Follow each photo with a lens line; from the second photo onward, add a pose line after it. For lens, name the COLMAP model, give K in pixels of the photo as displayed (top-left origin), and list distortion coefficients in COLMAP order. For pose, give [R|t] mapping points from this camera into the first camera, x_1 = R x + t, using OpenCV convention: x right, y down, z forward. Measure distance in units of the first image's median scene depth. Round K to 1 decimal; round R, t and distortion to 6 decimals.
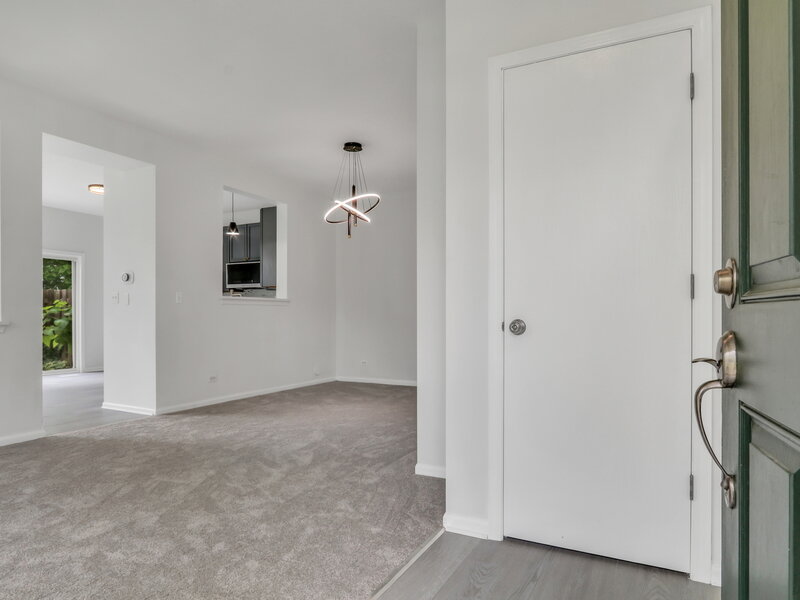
lens RADIAL K [[455.7, 0, 354.7], [0, 455.7, 311.1], [0, 0, 1]] dist [0.005993, 0.001377]
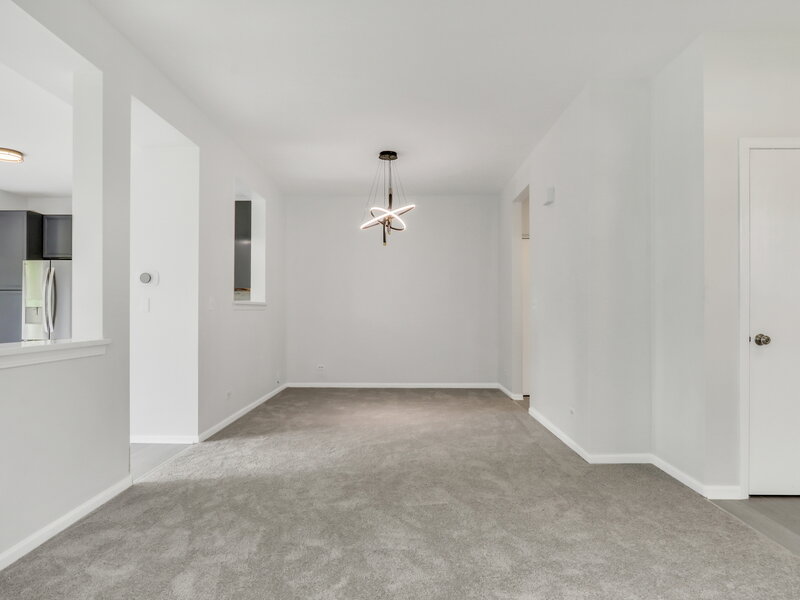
lens RADIAL K [[455.7, 0, 398.6], [0, 455.7, 307.6], [0, 0, 1]] dist [0.000026, -0.001553]
pose [[0.908210, 0.003768, 0.418497, -0.408772], [-0.002463, 0.999990, -0.003657, -0.018527], [-0.418507, 0.002291, 0.908211, 0.072009]]
